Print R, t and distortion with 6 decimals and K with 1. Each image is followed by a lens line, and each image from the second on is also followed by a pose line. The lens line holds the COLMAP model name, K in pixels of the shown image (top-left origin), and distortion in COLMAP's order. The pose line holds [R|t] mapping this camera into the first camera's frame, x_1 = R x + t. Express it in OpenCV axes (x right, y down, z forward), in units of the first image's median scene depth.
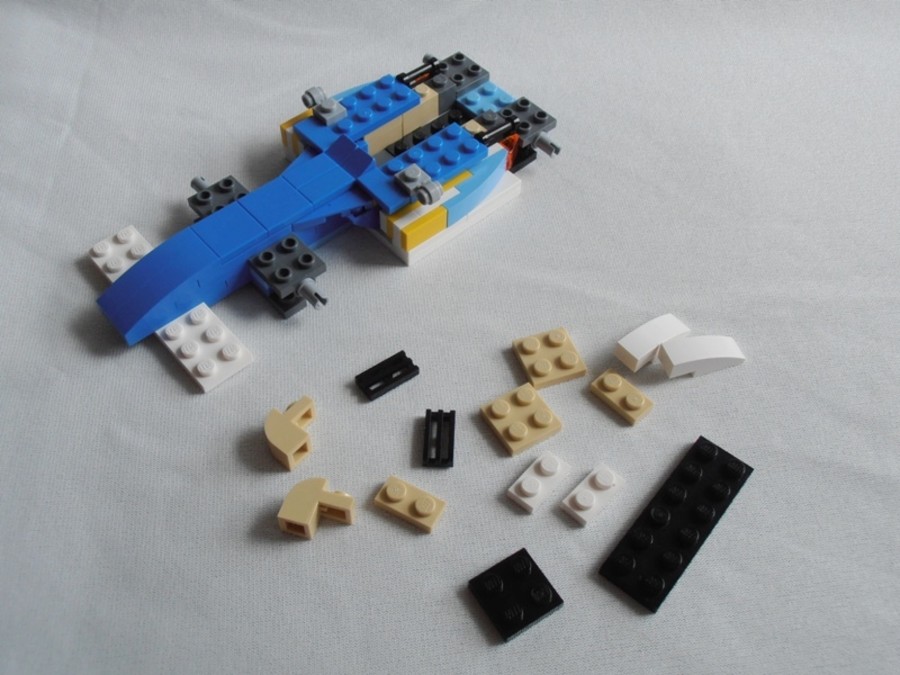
lens RADIAL K [[903.0, 0, 452.7], [0, 903.0, 335.0], [0, 0, 1]] dist [-0.030567, 0.000000]
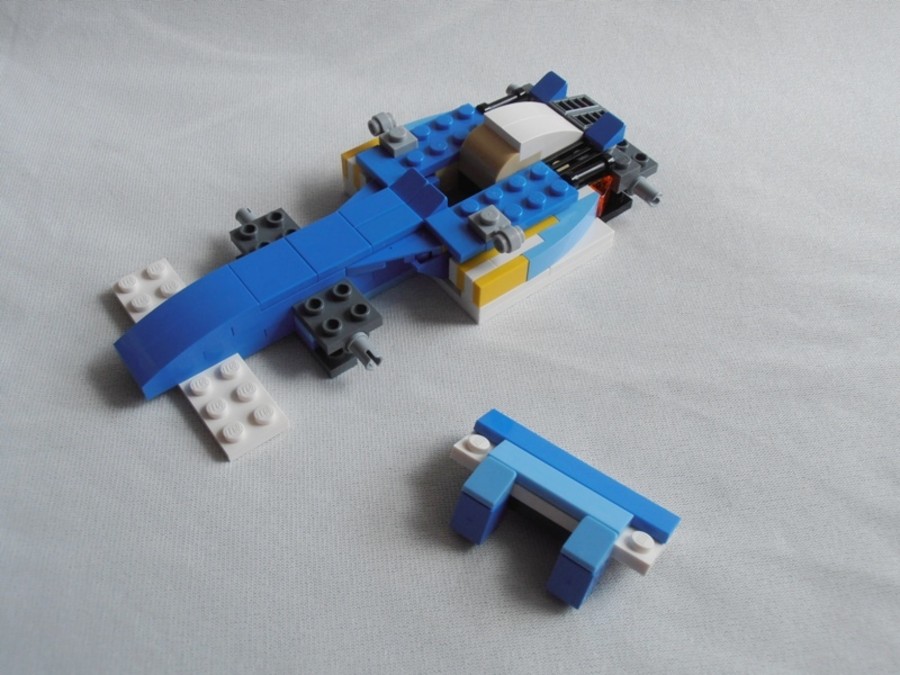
lens RADIAL K [[903.0, 0, 457.2], [0, 903.0, 334.0], [0, 0, 1]] dist [-0.030567, 0.000000]
pose [[0.996610, 0.057807, -0.058532, -0.018988], [-0.060693, 0.996963, -0.048797, -0.024206], [0.055534, 0.052184, 0.997092, 0.150425]]
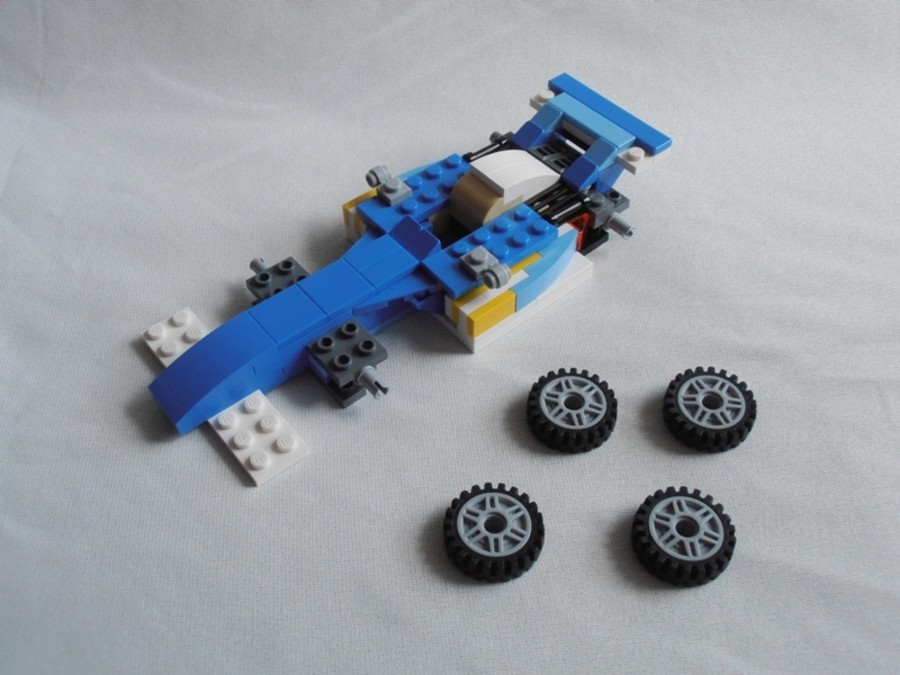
lens RADIAL K [[903.0, 0, 455.7], [0, 903.0, 337.3], [0, 0, 1]] dist [-0.030567, 0.000000]
pose [[0.998189, 0.009994, -0.059317, -0.012133], [-0.014424, 0.997098, -0.074744, -0.022017], [0.058398, 0.075465, 0.995437, 0.055590]]
